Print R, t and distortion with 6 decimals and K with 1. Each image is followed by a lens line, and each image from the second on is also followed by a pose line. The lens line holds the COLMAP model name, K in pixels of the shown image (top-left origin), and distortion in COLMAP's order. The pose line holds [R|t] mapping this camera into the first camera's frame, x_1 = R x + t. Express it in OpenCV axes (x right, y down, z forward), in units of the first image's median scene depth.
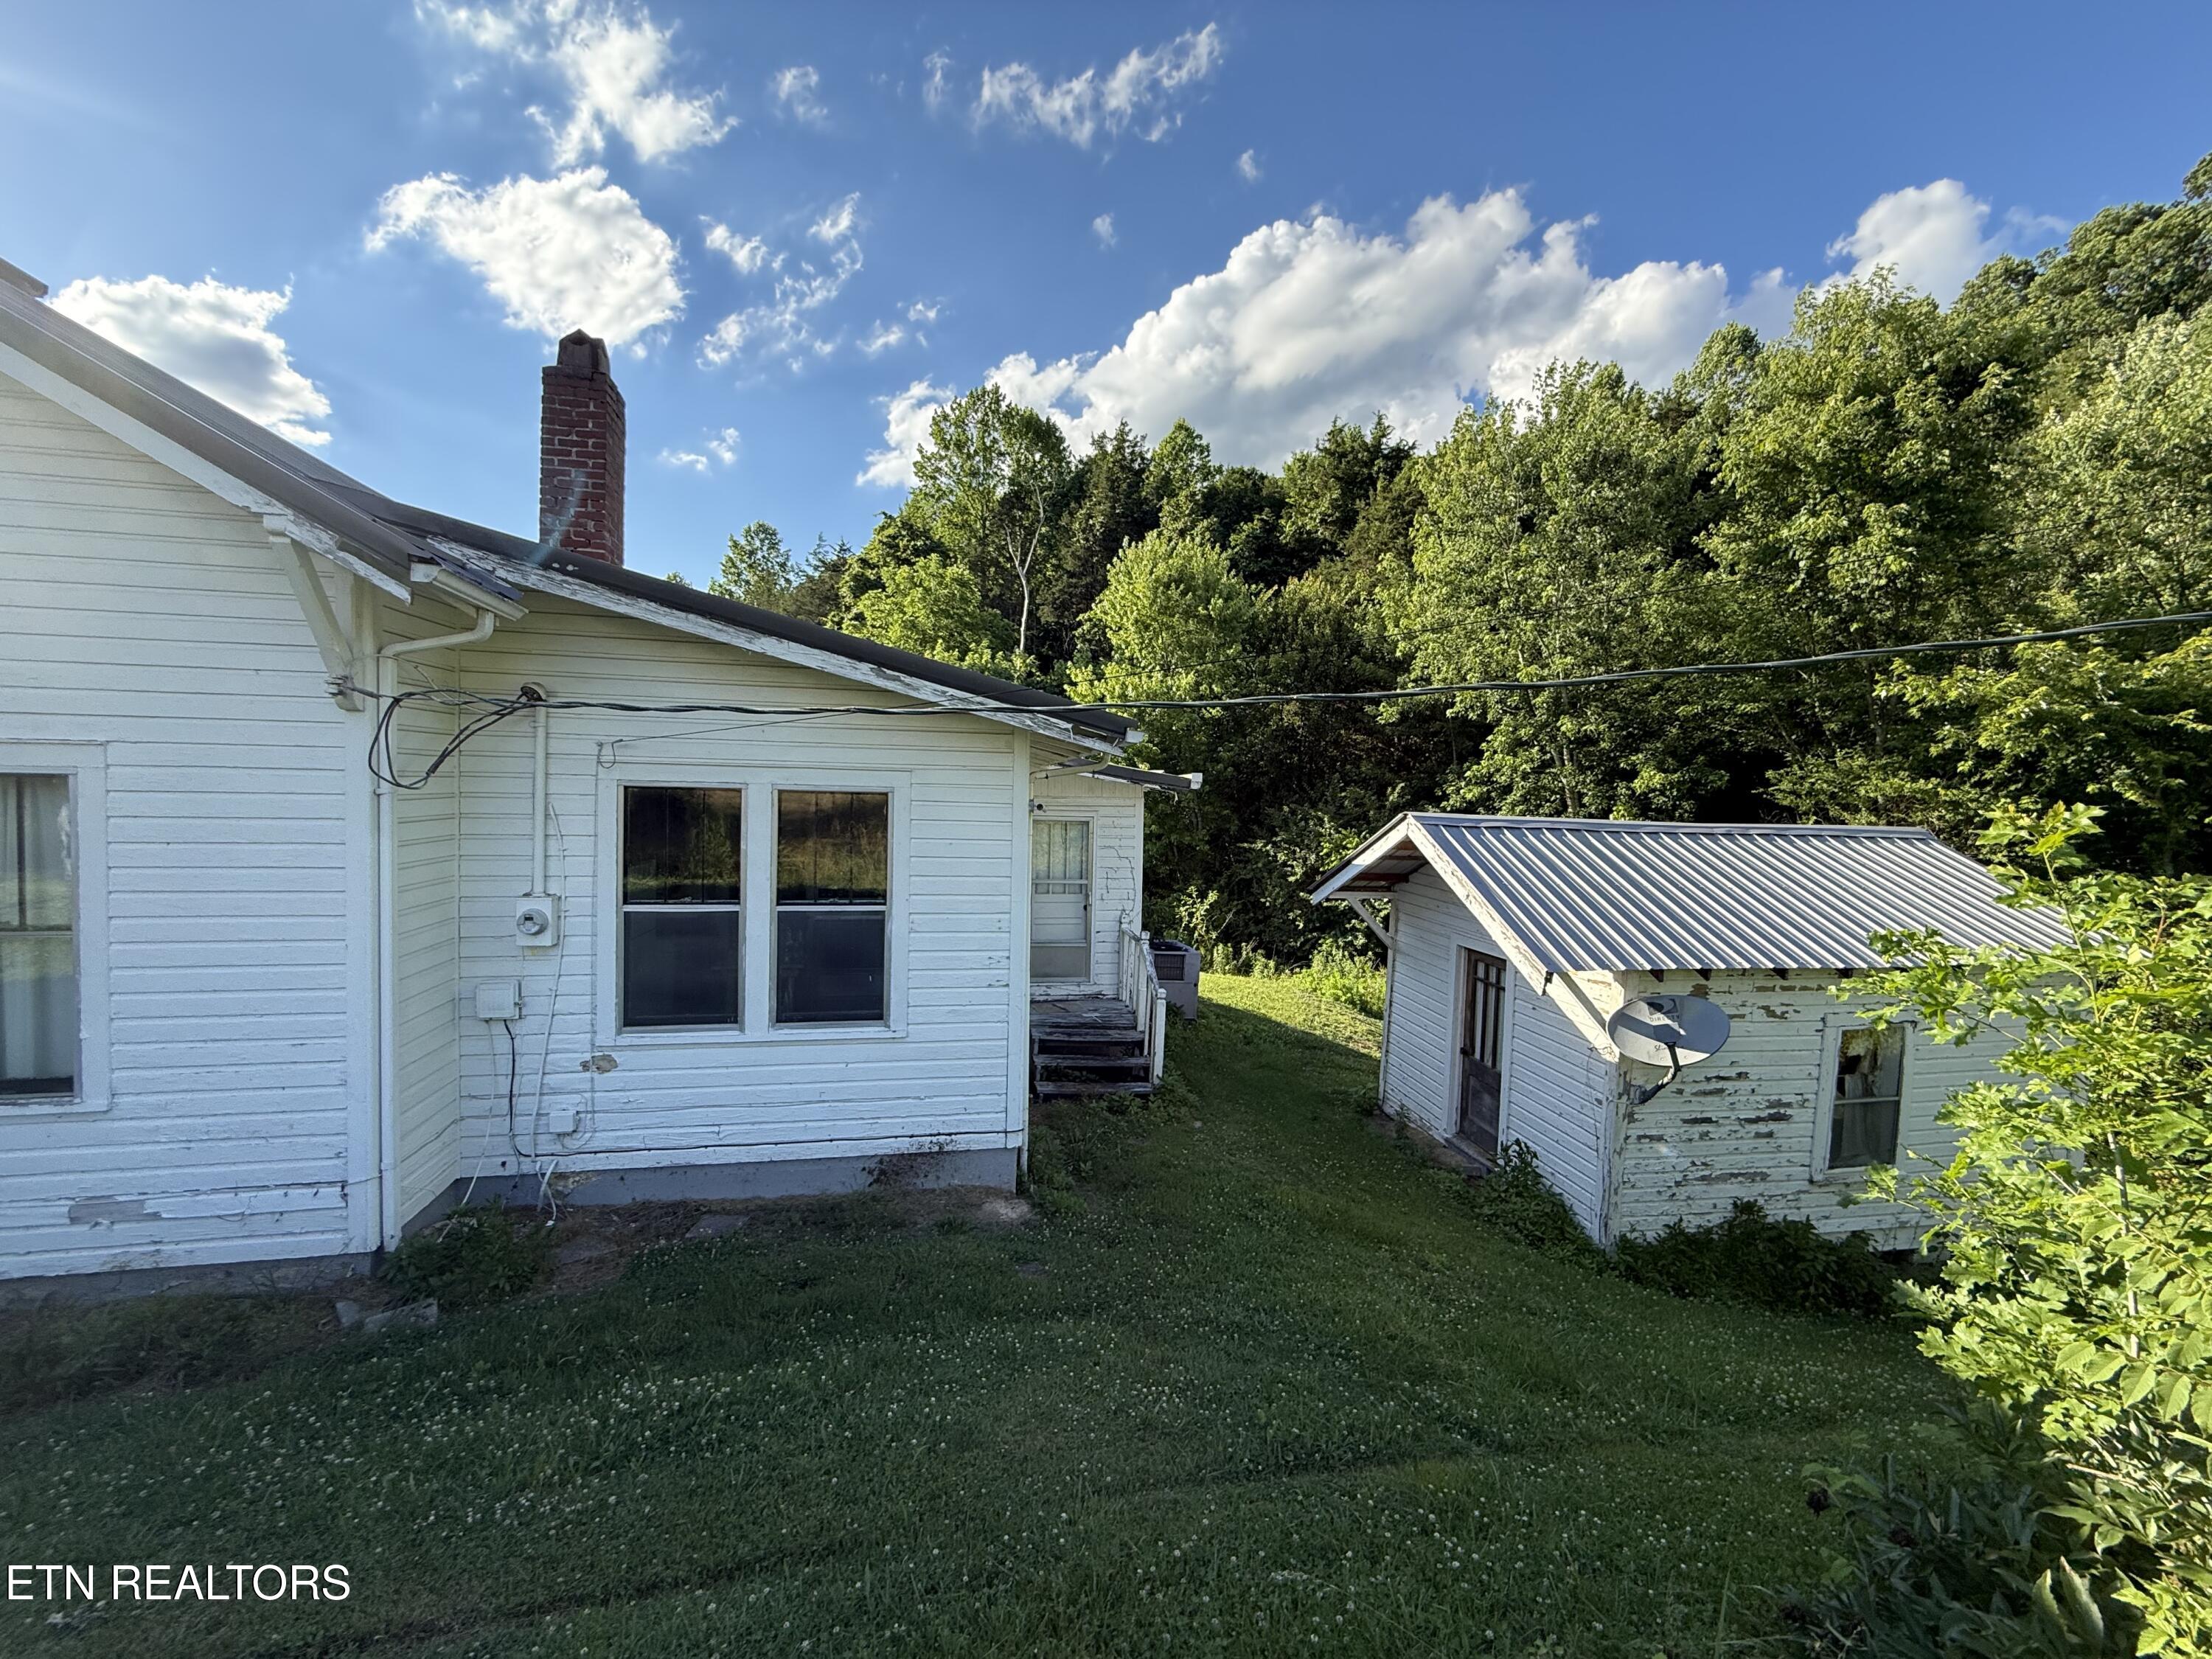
lens RADIAL K [[882.8, 0, 1106.0], [0, 882.8, 829.5], [0, 0, 1]] dist [0.001111, -0.000277]
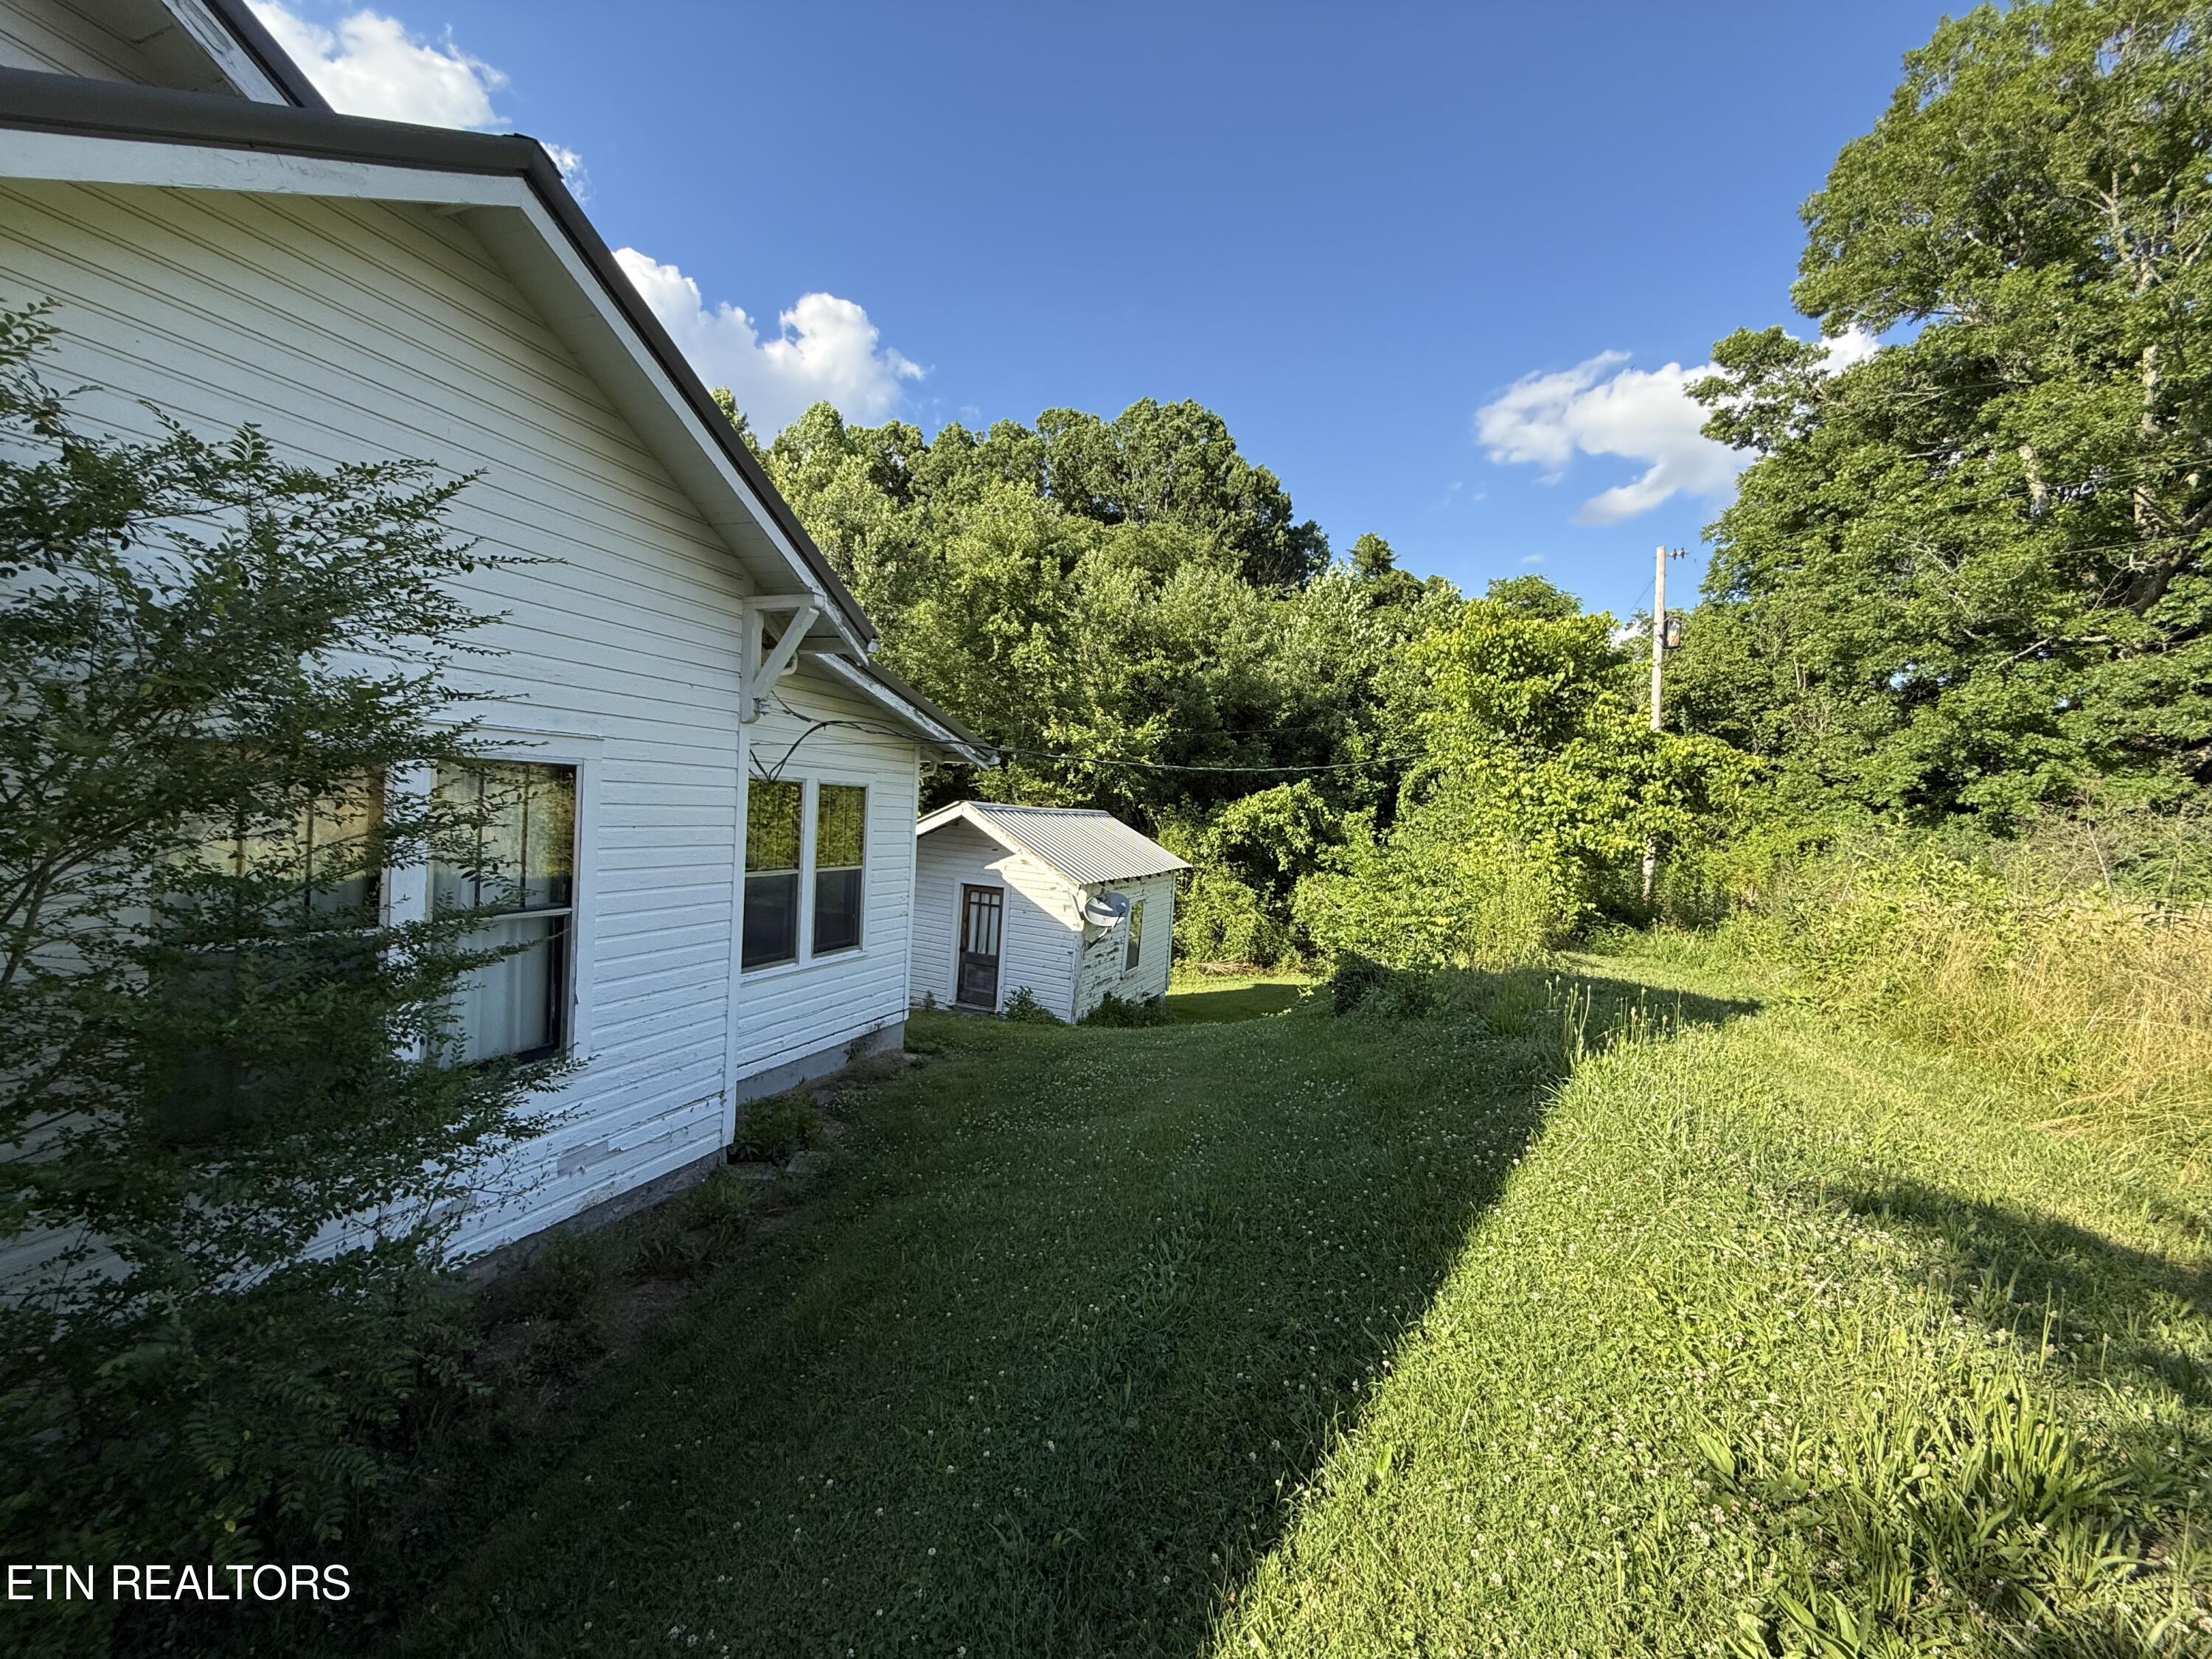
lens RADIAL K [[882.8, 0, 1106.0], [0, 882.8, 829.5], [0, 0, 1]] dist [0.001111, -0.000277]
pose [[0.529720, -0.014022, 0.848057, -1.122260], [-0.011662, 0.999648, 0.023813, -0.010747], [-0.848092, -0.022505, 0.529370, -0.091995]]
